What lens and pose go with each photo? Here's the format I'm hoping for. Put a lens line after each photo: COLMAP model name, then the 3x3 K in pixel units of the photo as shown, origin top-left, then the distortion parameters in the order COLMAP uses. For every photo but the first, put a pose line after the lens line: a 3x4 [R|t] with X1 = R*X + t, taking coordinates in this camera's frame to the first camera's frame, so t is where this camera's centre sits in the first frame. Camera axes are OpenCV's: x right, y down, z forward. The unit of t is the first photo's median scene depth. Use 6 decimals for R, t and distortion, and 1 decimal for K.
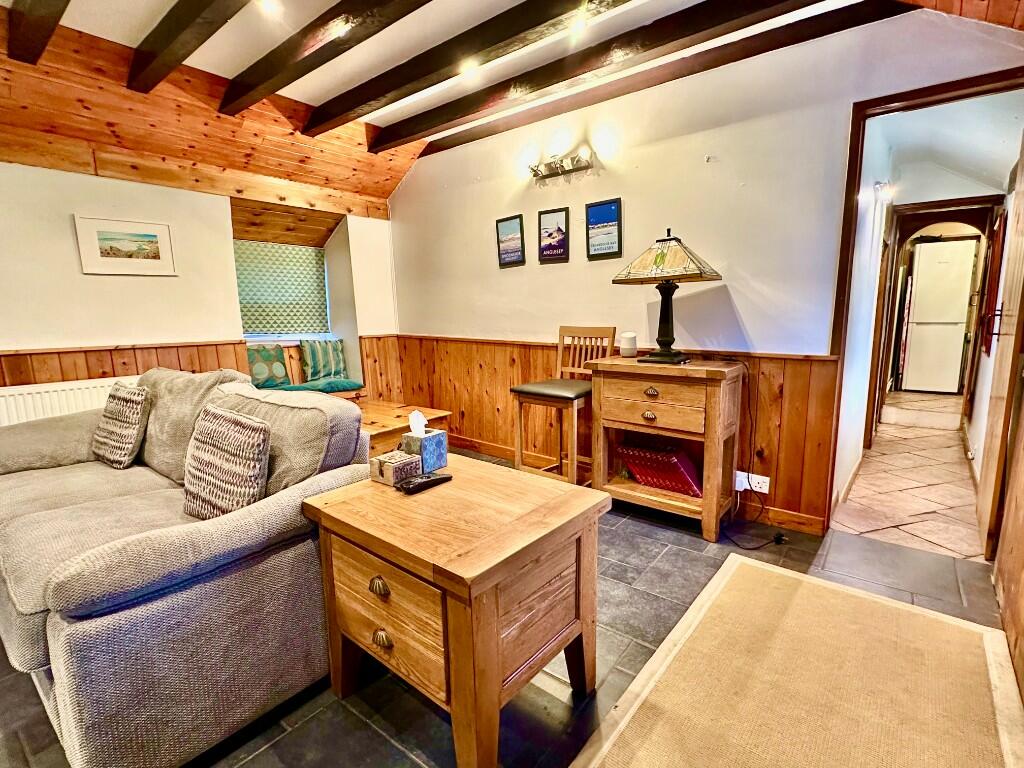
lens RADIAL K [[499.2, 0, 514.9], [0, 499.2, 386.3], [0, 0, 1]] dist [-0.002744, -0.000504]
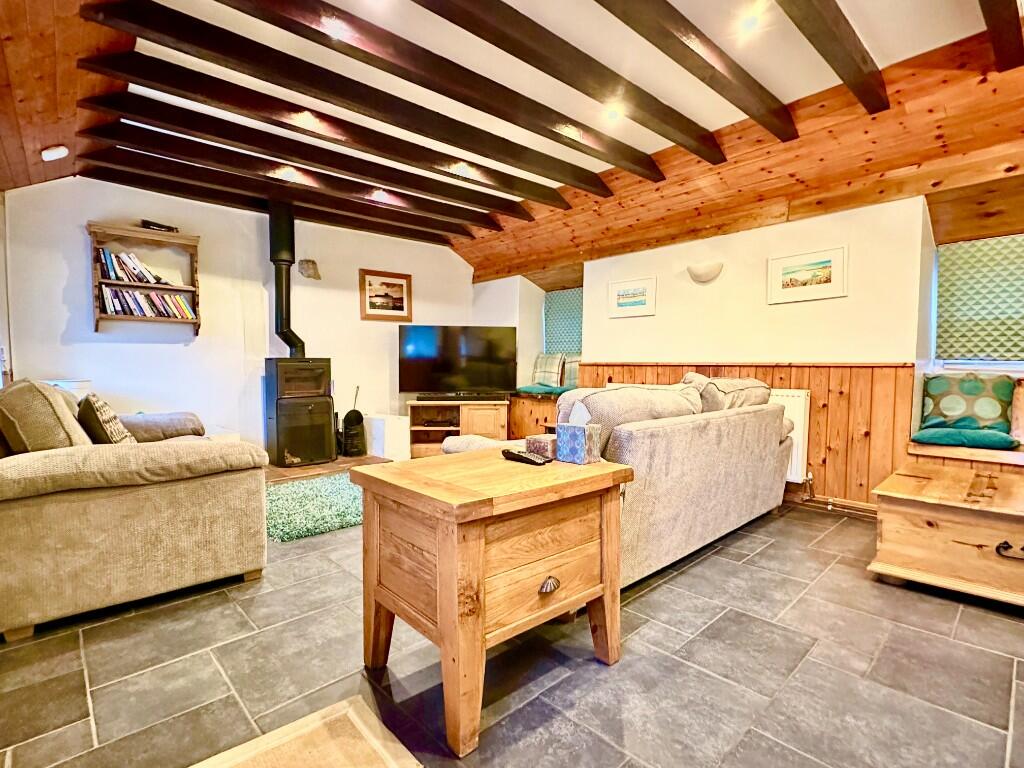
lens RADIAL K [[499.2, 0, 513.4], [0, 499.2, 386.6], [0, 0, 1]] dist [-0.002744, -0.000504]
pose [[-0.170239, 0.053272, -0.983962, 0.463211], [-0.146996, 0.985992, 0.078815, -0.027688], [0.974377, 0.158056, -0.160023, 0.594031]]
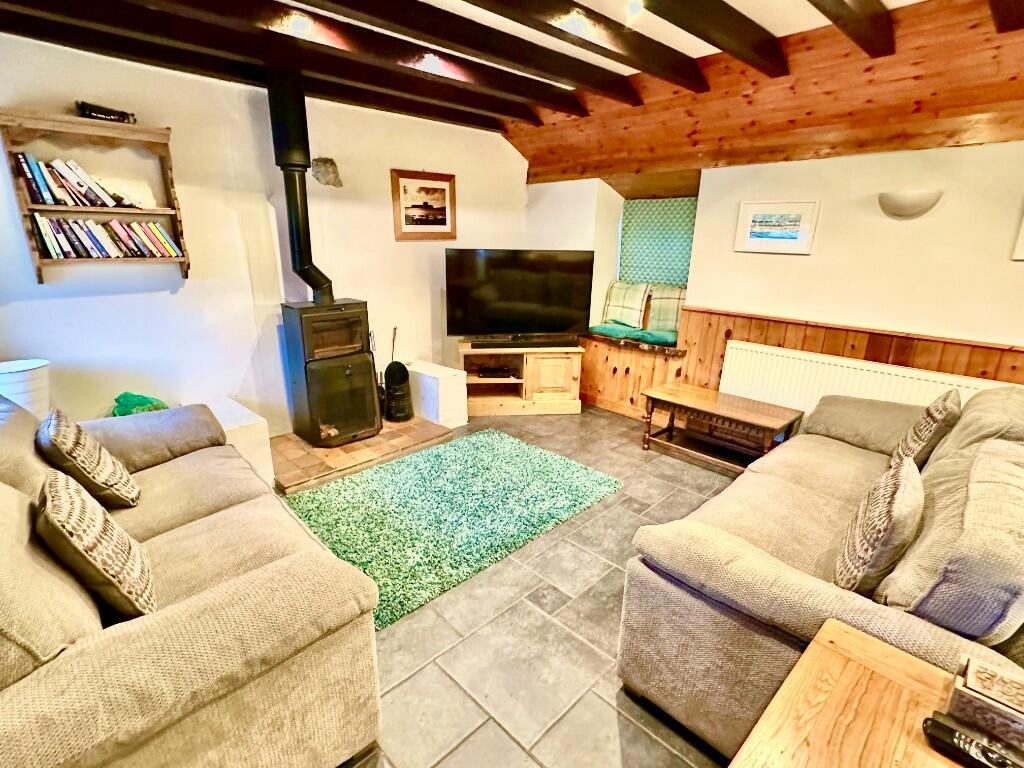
lens RADIAL K [[499.2, 0, 511.7], [0, 499.2, 386.6], [0, 0, 1]] dist [-0.002744, -0.000504]
pose [[-0.142753, 0.291224, -0.945944, 0.148963], [-0.162009, 0.935967, 0.312601, -0.144220], [0.976409, 0.197877, -0.086432, 0.251181]]
